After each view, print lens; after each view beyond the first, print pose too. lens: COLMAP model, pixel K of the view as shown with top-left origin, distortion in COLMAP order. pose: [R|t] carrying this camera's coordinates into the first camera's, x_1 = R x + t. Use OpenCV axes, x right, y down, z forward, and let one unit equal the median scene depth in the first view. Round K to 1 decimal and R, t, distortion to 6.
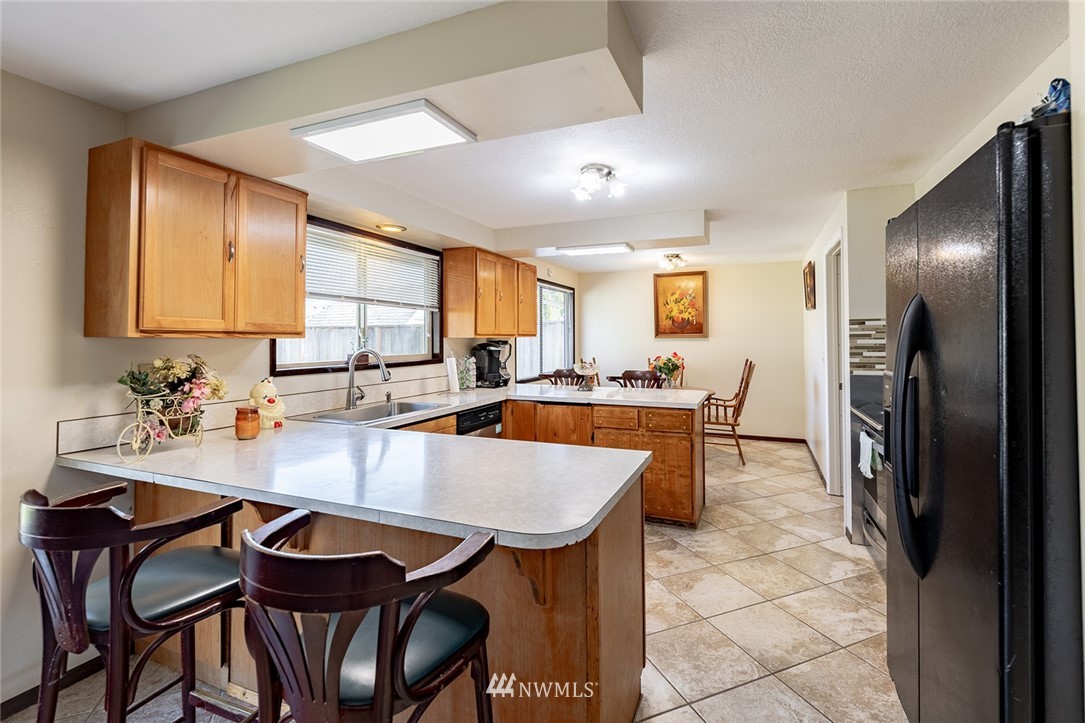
lens RADIAL K [[476.4, 0, 565.1], [0, 476.4, 332.0], [0, 0, 1]] dist [-0.002670, -0.000254]
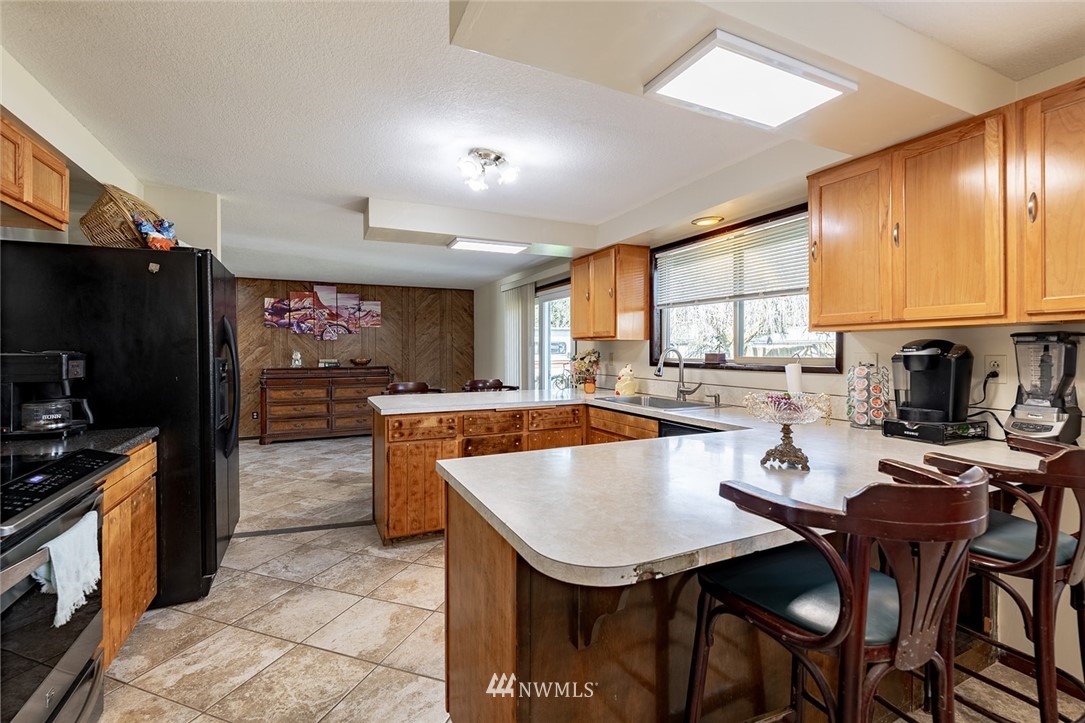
lens RADIAL K [[473.3, 0, 540.8], [0, 473.3, 349.4], [0, 0, 1]] dist [0.001104, 0.000105]
pose [[-0.675148, 0.000076, -0.737682, 0.617294], [0.012107, 0.999866, -0.010978, 0.048763], [0.737583, -0.016343, -0.675059, 1.537177]]
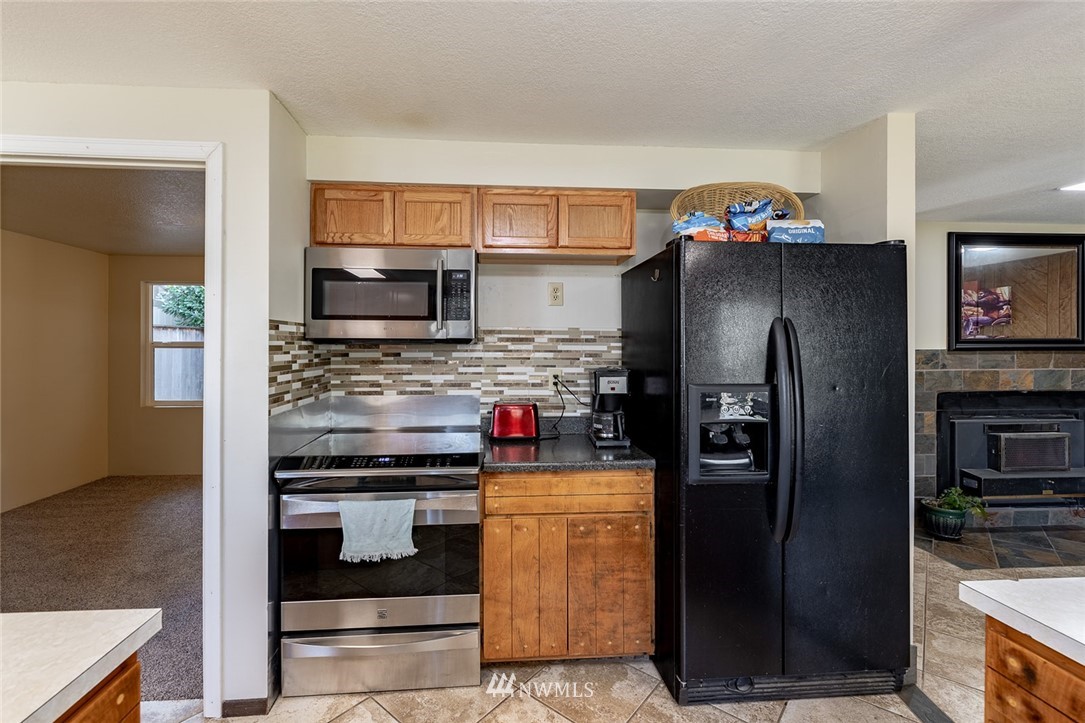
lens RADIAL K [[479.9, 0, 546.0], [0, 479.9, 340.3], [0, 0, 1]] dist [0.001360, 0.000204]
pose [[-0.443863, 0.015959, 0.895952, -0.065258], [-0.012680, 0.999629, -0.024087, 0.008953], [-0.896005, -0.022052, -0.443496, 1.003790]]
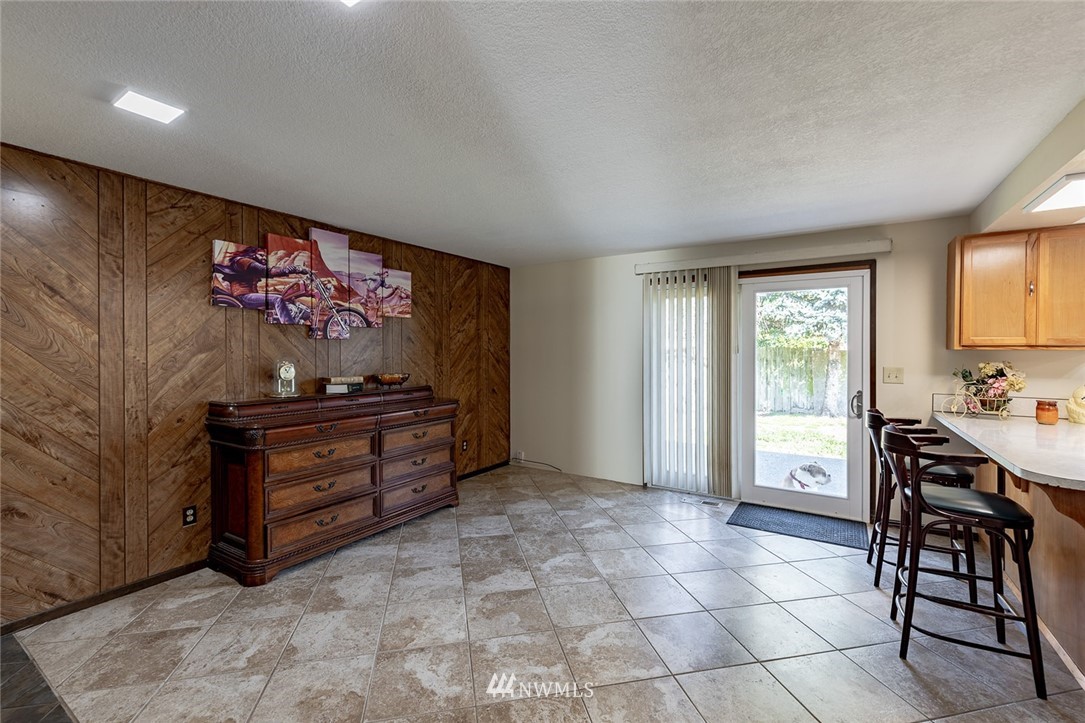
lens RADIAL K [[469.5, 0, 536.1], [0, 469.5, 352.1], [0, 0, 1]] dist [-0.000709, -0.000061]
pose [[-0.192690, 0.004535, -0.981249, 0.663334], [0.011346, 0.999933, 0.002394, -0.000616], [0.981194, -0.010672, -0.192728, -0.119785]]
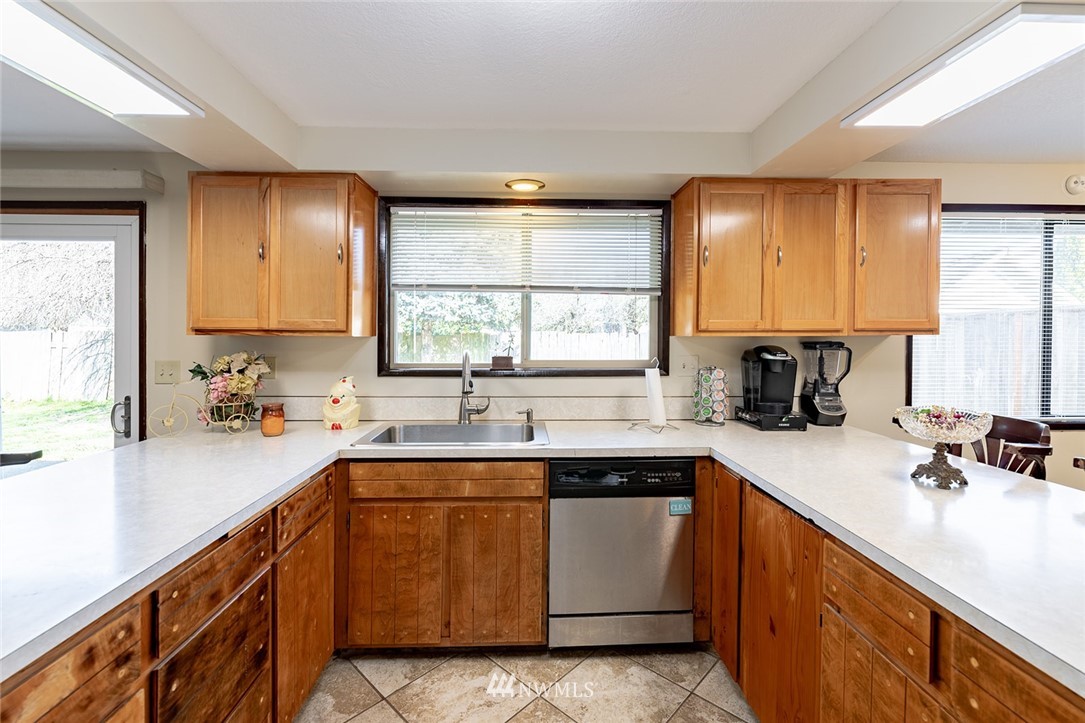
lens RADIAL K [[479.9, 0, 546.0], [0, 479.9, 340.3], [0, 0, 1]] dist [0.001360, 0.000204]
pose [[0.402913, 0.012285, -0.915156, 0.357915], [0.009062, 0.999807, 0.017411, 0.006758], [0.915194, -0.015309, 0.402724, 0.807400]]
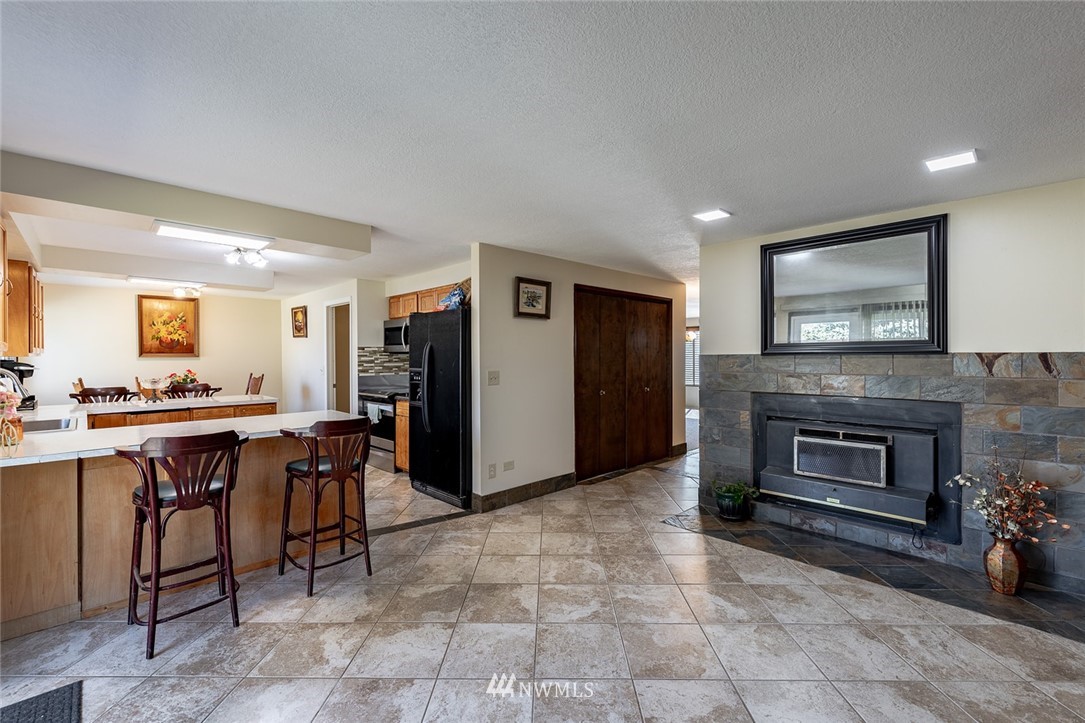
lens RADIAL K [[461.1, 0, 542.5], [0, 461.1, 361.5], [0, 0, 1]] dist [-0.000301, 0.000030]
pose [[0.400882, -0.009307, 0.916082, -0.823252], [-0.009438, 0.999853, 0.014288, -0.001640], [-0.916081, -0.014374, 0.400736, -0.426295]]
